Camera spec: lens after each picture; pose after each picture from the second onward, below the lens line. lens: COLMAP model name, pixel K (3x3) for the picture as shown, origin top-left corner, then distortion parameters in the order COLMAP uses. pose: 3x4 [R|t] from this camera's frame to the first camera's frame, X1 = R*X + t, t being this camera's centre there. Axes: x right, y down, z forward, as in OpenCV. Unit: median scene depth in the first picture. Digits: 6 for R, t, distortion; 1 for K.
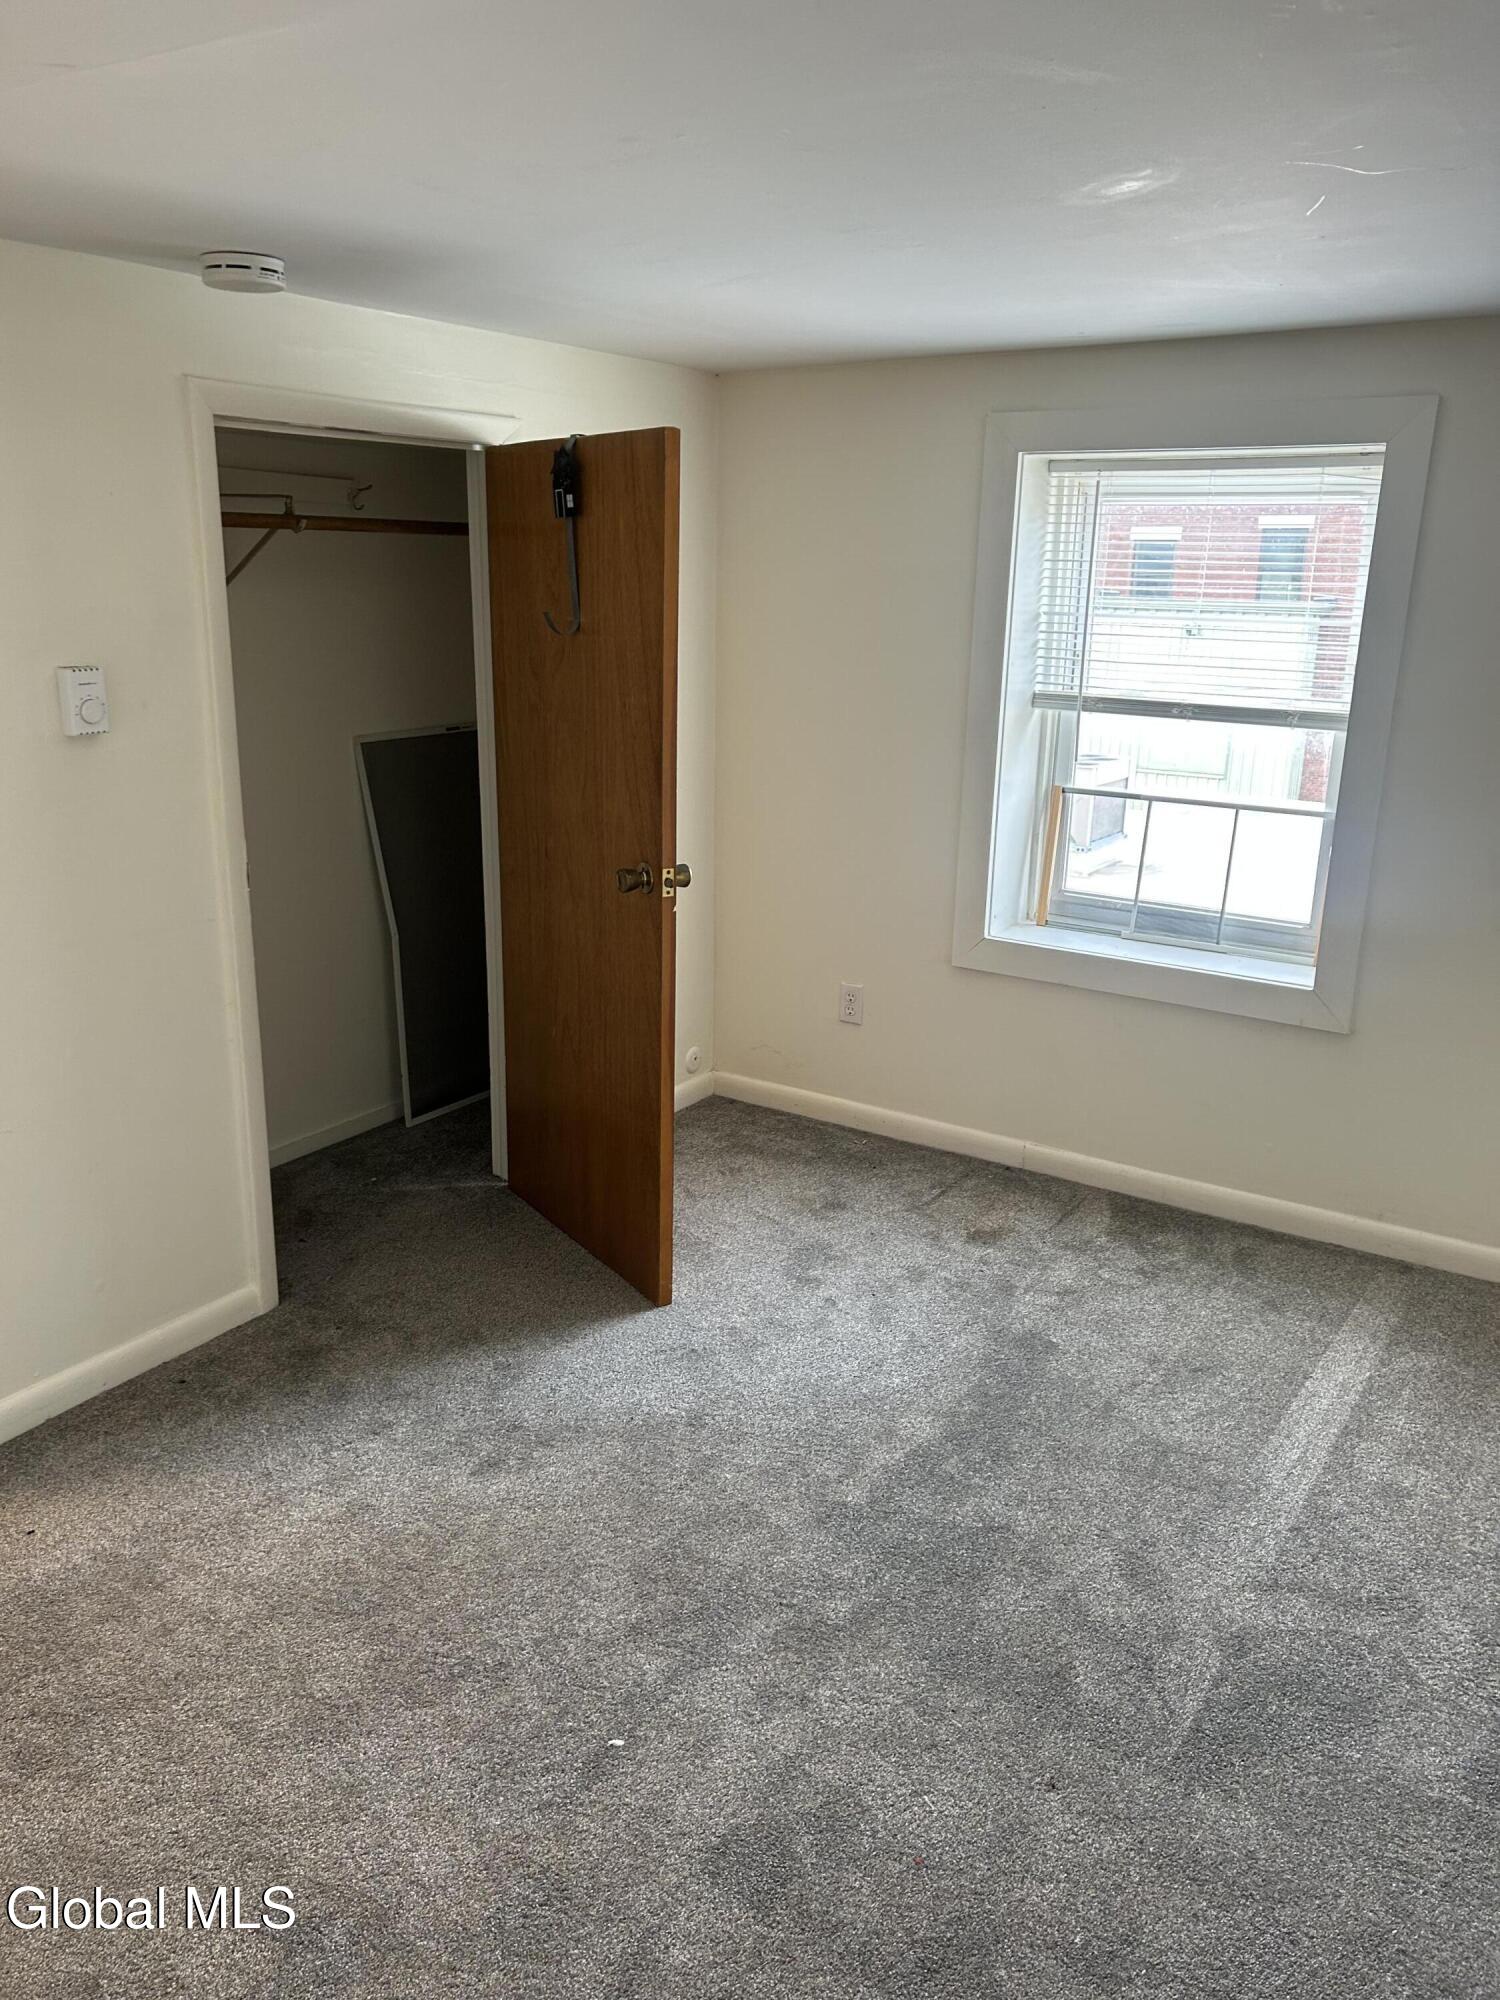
lens RADIAL K [[1497.6, 0, 743.9], [0, 1497.6, 1002.0], [0, 0, 1]] dist [0.046681, -0.054227]
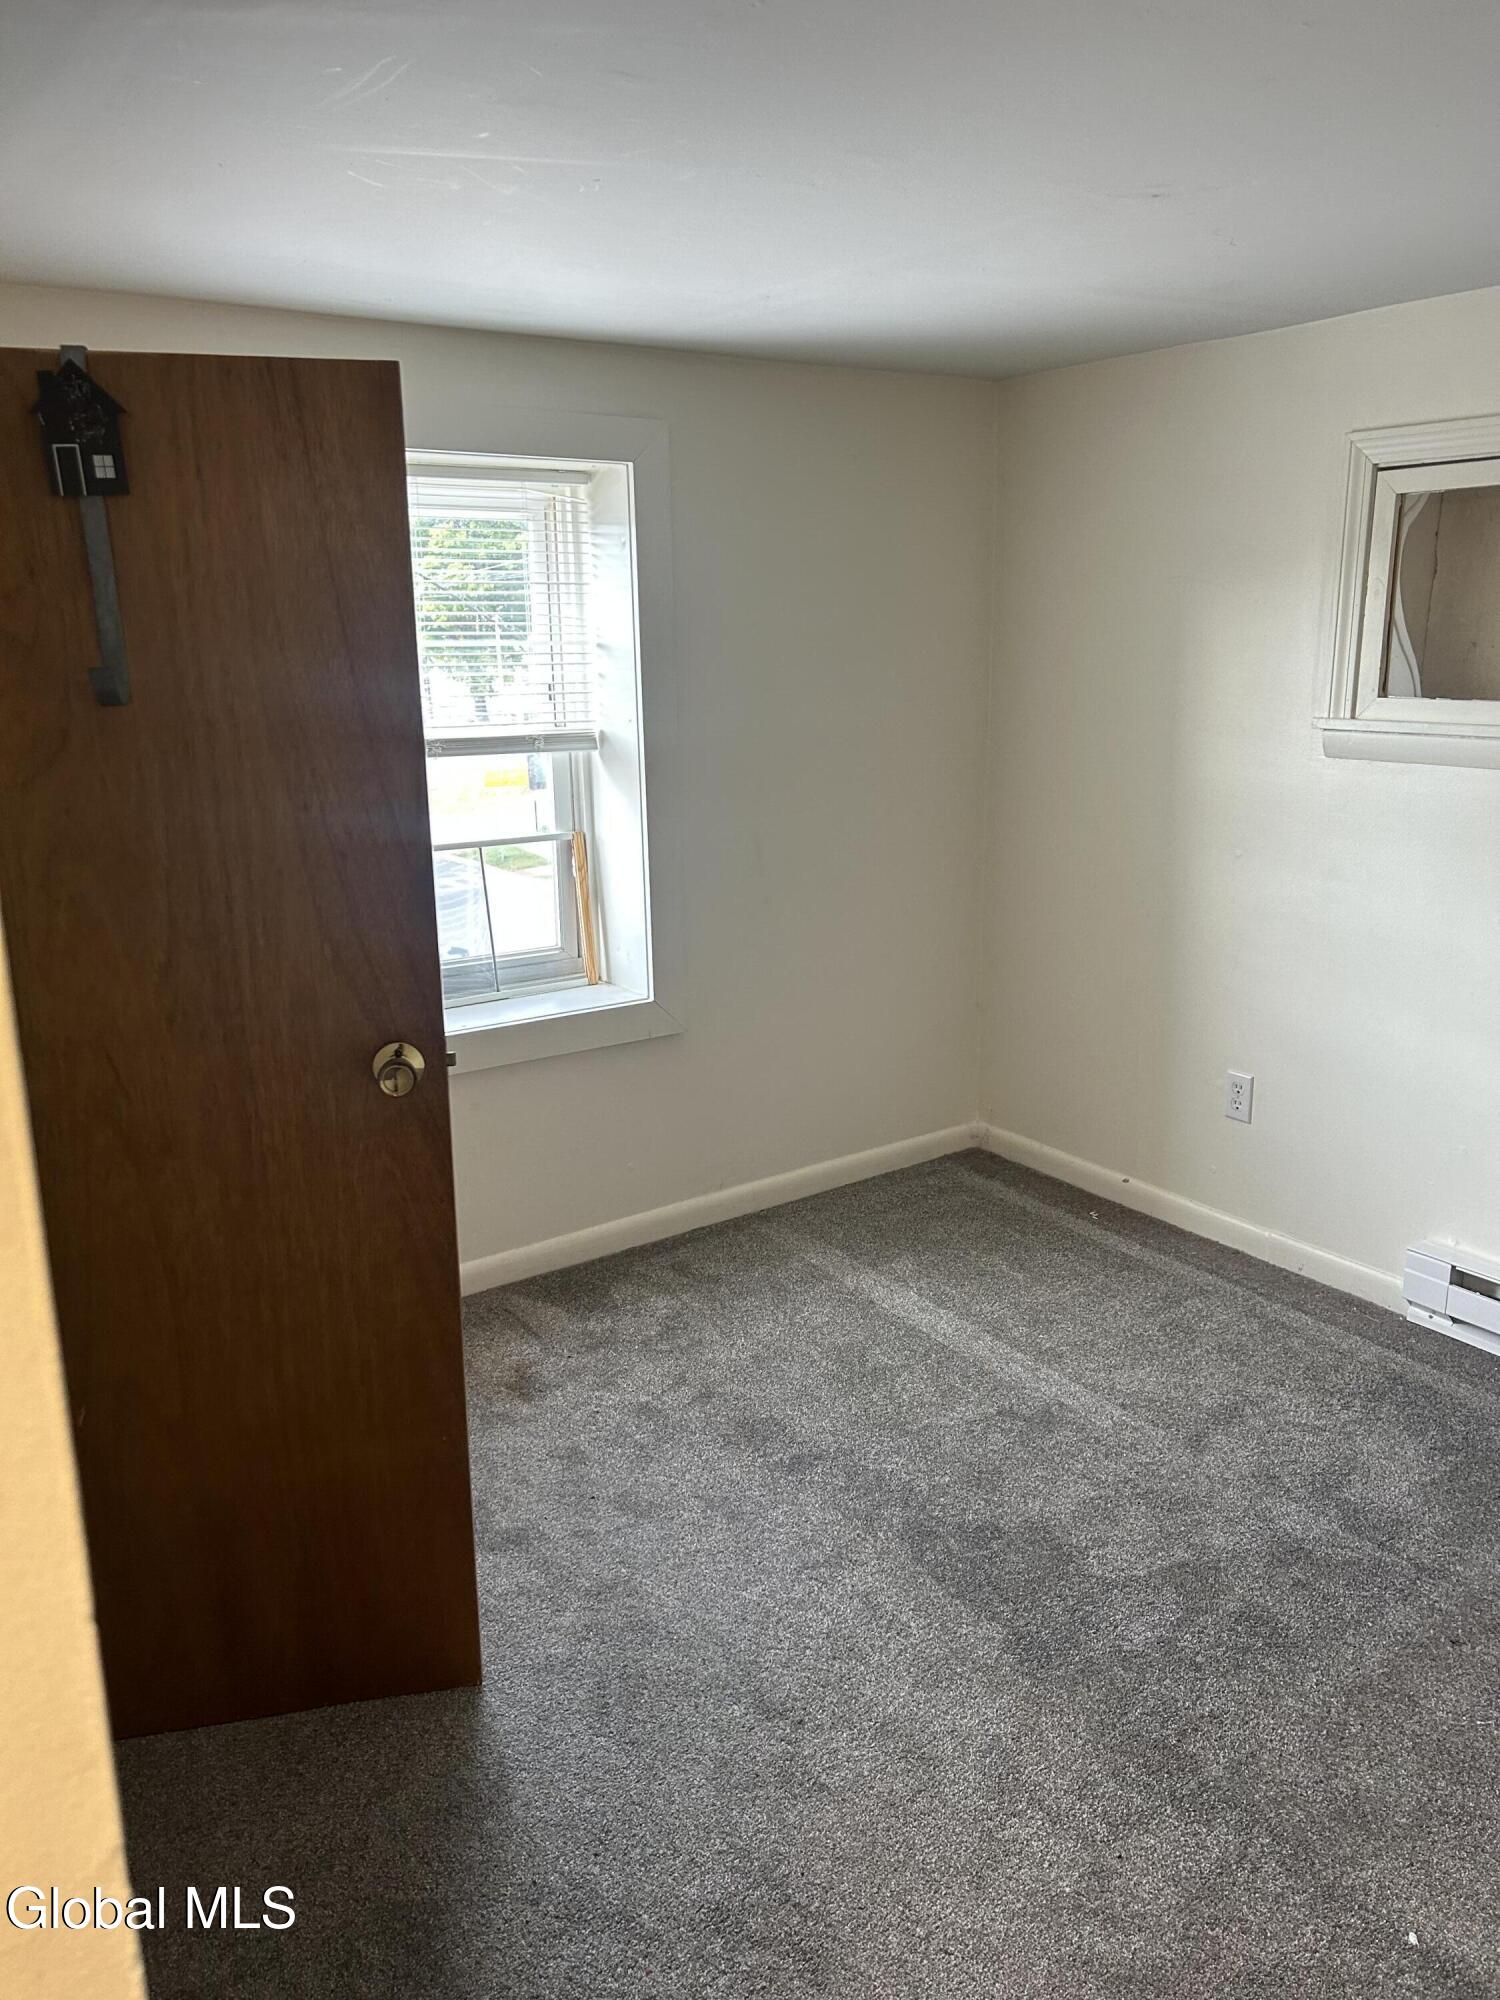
lens RADIAL K [[1497.6, 0, 748.9], [0, 1497.6, 1015.6], [0, 0, 1]] dist [0.046681, -0.054227]
pose [[0.360942, -0.263044, 0.894723, -0.583407], [0.272199, 0.947337, 0.168704, -0.174339], [-0.891980, 0.182650, 0.413534, 0.605993]]
